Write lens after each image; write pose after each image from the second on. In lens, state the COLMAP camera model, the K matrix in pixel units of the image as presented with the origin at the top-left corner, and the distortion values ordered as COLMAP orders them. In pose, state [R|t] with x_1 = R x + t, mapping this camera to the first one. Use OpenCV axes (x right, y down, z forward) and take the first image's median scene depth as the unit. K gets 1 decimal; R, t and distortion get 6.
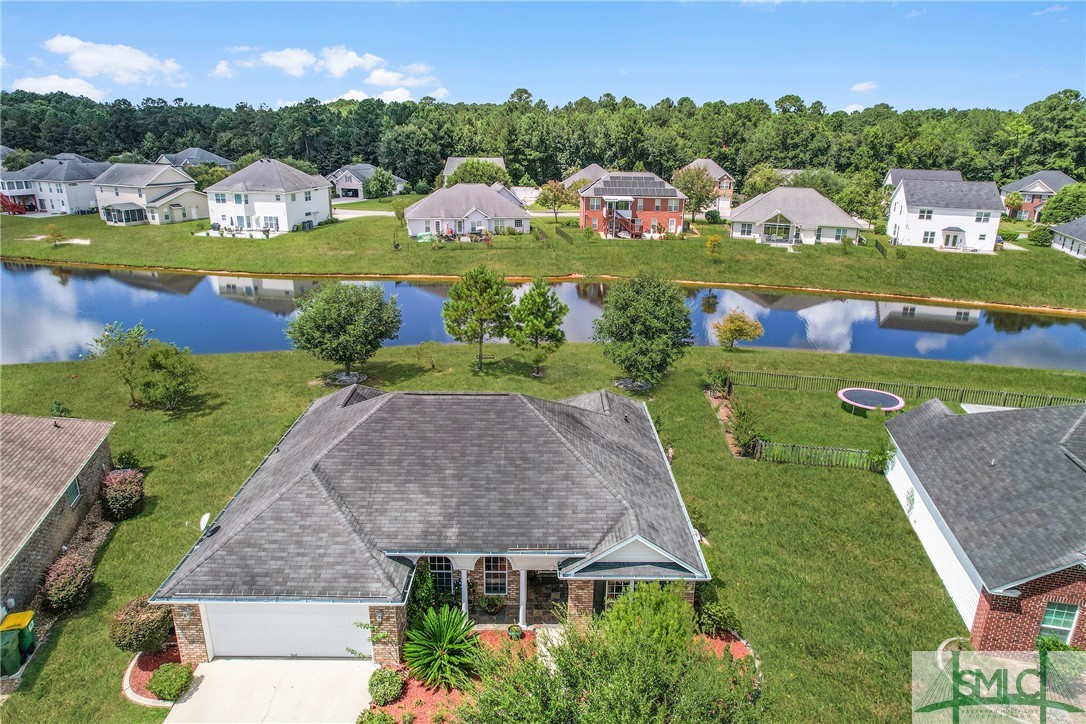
lens RADIAL K [[692.8, 0, 543.3], [0, 692.8, 368.6], [0, 0, 1]] dist [-0.081700, 0.074765]
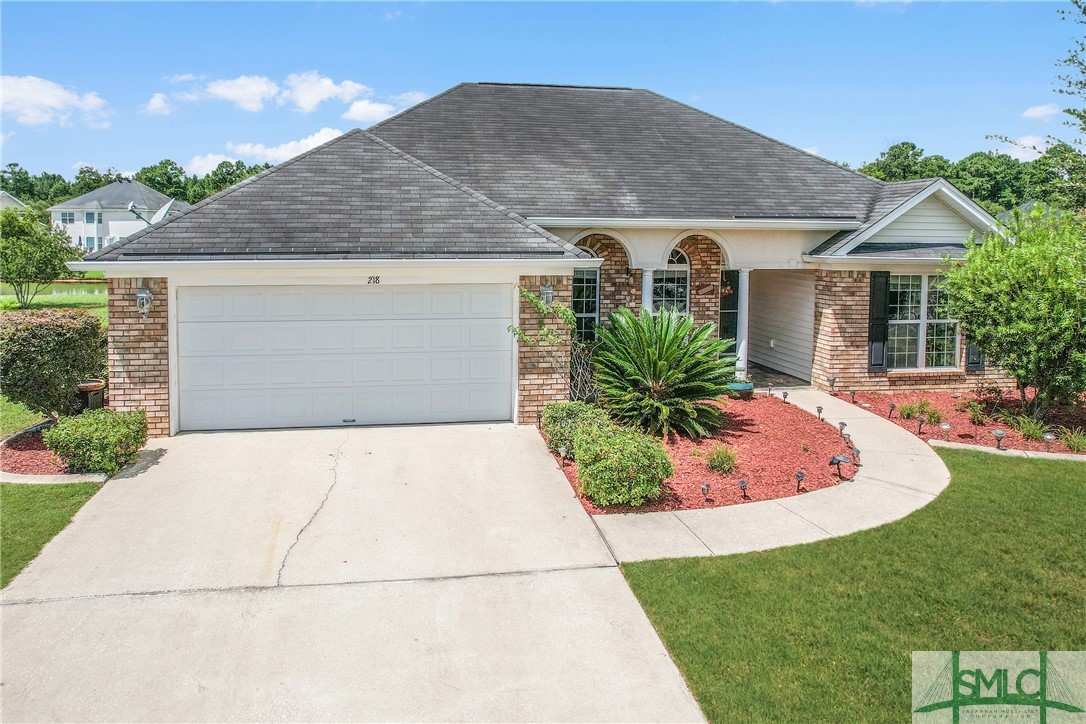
lens RADIAL K [[711.7, 0, 480.7], [0, 711.7, 278.2], [0, 0, 1]] dist [-0.026959, -0.000514]
pose [[0.992272, -0.010871, 0.123603, -0.070396], [0.042214, 0.966308, -0.253902, 0.095713], [-0.116679, 0.257158, 0.959300, 0.098957]]
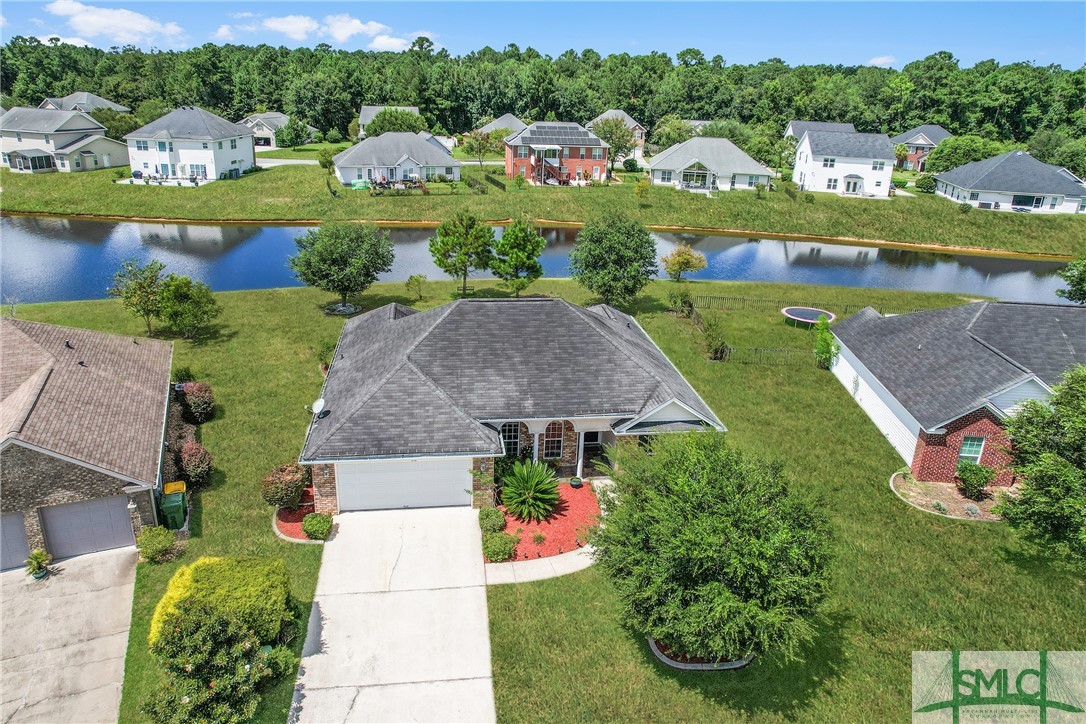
lens RADIAL K [[710.7, 0, 514.0], [0, 710.7, 319.6], [0, 0, 1]] dist [-0.087016, 0.088882]
pose [[0.994349, -0.019926, 0.104276, -0.062560], [0.020446, 0.999783, -0.003928, 0.018897], [-0.104175, 0.006038, 0.994541, -0.063030]]
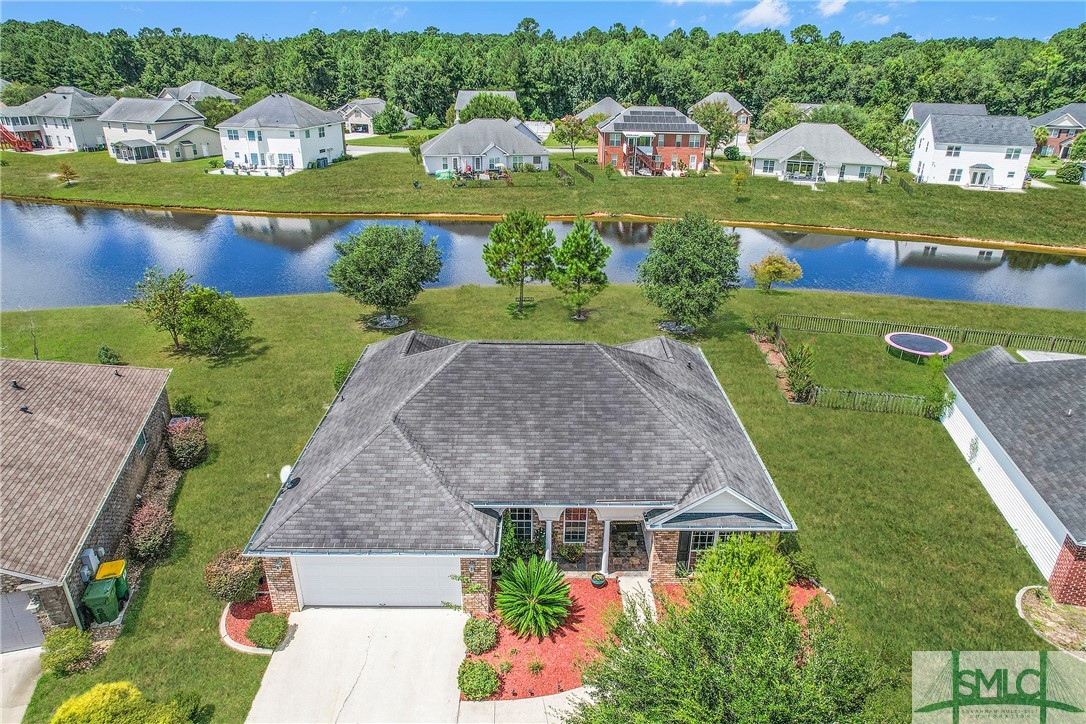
lens RADIAL K [[685.6, 0, 545.1], [0, 685.6, 365.5], [0, 0, 1]] dist [-0.084141, 0.075886]
pose [[0.999996, -0.000606, -0.002718, -0.025707], [0.000843, 0.996106, 0.088161, -0.004371], [0.002654, -0.088163, 0.996103, 0.006274]]
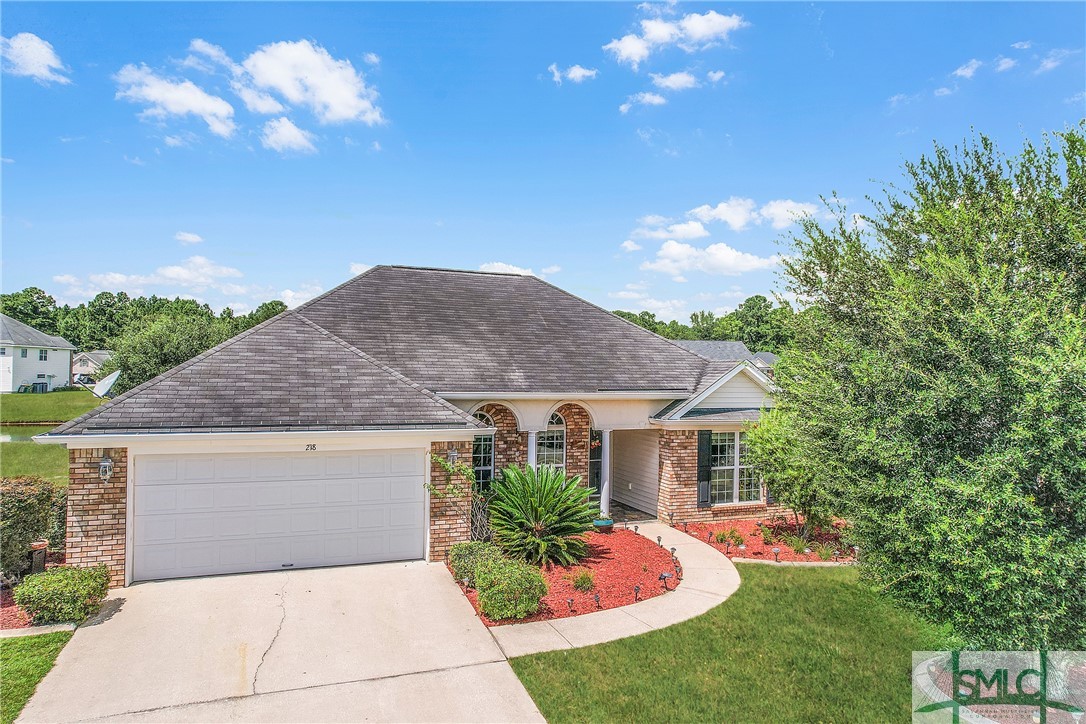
lens RADIAL K [[696.3, 0, 543.0], [0, 696.3, 362.0], [0, 0, 1]] dist [-0.078752, 0.070535]
pose [[0.936672, 0.010071, 0.350062, -0.077479], [0.104640, 0.945875, -0.307200, 0.096643], [-0.334209, 0.324376, 0.884921, 0.073250]]
